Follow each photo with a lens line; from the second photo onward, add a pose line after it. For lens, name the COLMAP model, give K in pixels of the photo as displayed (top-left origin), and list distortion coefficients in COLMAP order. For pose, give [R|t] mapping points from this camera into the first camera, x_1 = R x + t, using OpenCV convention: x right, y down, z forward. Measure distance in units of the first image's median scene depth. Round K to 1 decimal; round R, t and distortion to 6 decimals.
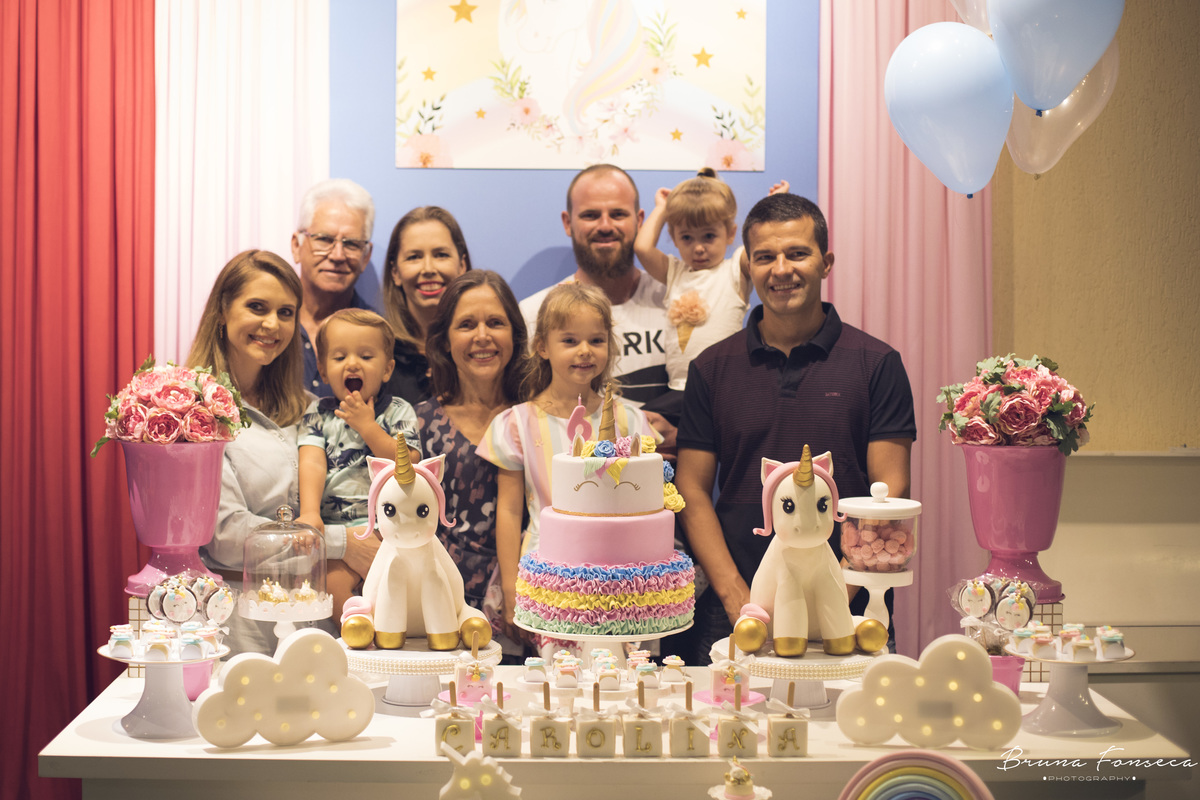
lens RADIAL K [[2599.2, 0, 600.0], [0, 2599.2, 400.0], [0, 0, 1]] dist [0.010494, 0.001492]
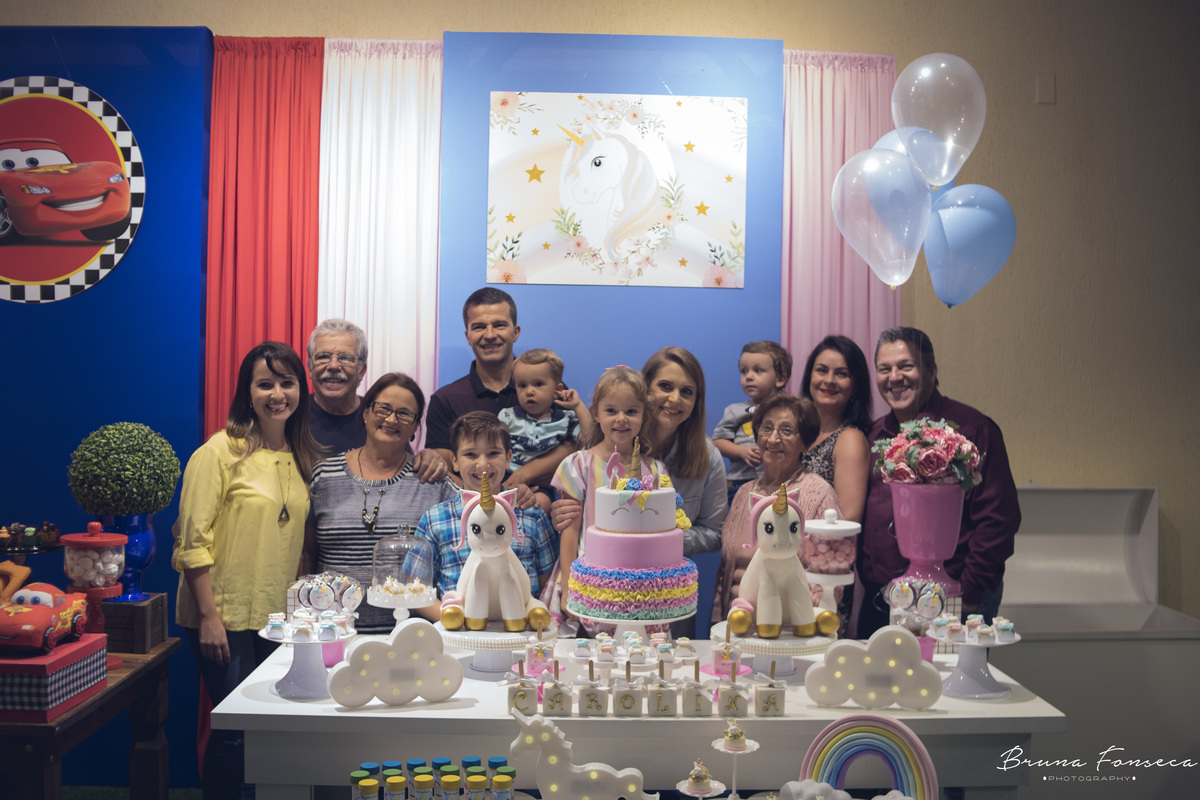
lens RADIAL K [[1215.7, 0, 600.0], [0, 1215.7, 400.0], [0, 0, 1]] dist [-0.139897, 0.000322]
pose [[0.999957, 0.009168, -0.001067, -0.016102], [-0.009194, 0.999602, -0.026660, -0.008670], [0.000822, 0.026669, 0.999644, 0.362951]]
